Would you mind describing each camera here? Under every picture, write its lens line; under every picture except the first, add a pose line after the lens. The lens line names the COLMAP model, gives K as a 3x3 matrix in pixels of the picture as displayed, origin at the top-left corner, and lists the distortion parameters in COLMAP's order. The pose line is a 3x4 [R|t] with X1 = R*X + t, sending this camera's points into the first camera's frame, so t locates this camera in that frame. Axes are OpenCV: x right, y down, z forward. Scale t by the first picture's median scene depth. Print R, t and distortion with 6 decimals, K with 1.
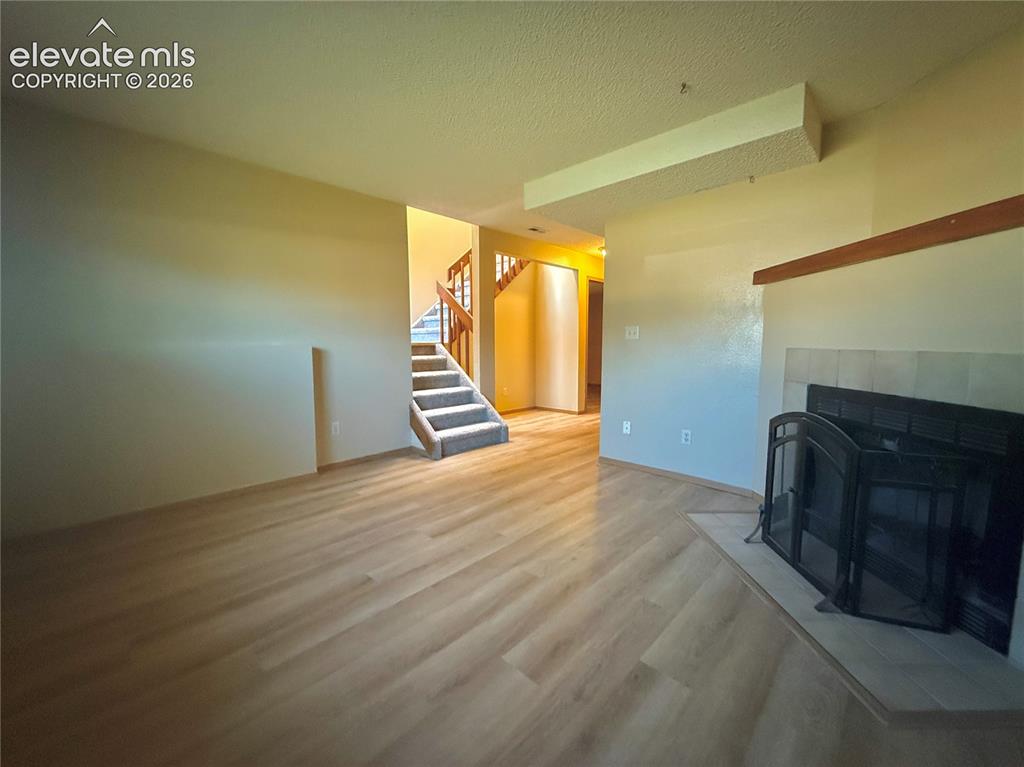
lens RADIAL K [[407.2, 0, 509.2], [0, 407.2, 383.9], [0, 0, 1]] dist [-0.002056, 0.000257]
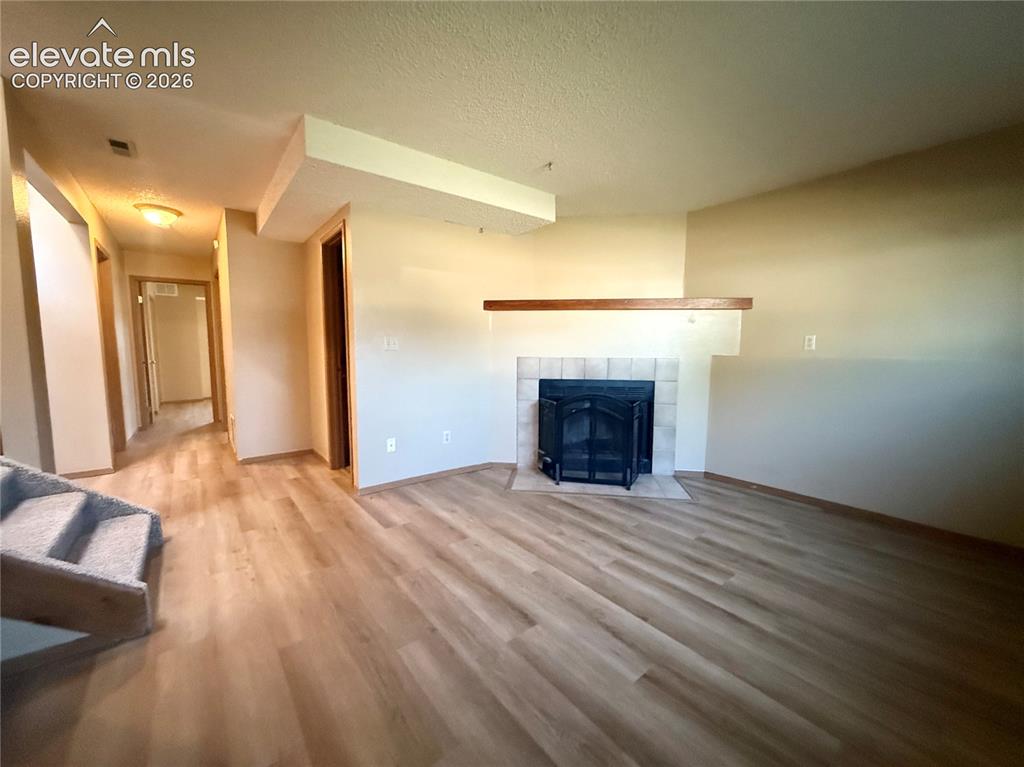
lens RADIAL K [[407.2, 0, 509.7], [0, 407.2, 385.6], [0, 0, 1]] dist [-0.002056, 0.000257]
pose [[0.130369, -0.091336, 0.987250, -0.755603], [0.093479, 0.992444, 0.079472, -0.098773], [-0.987049, 0.081927, 0.137922, 0.773940]]
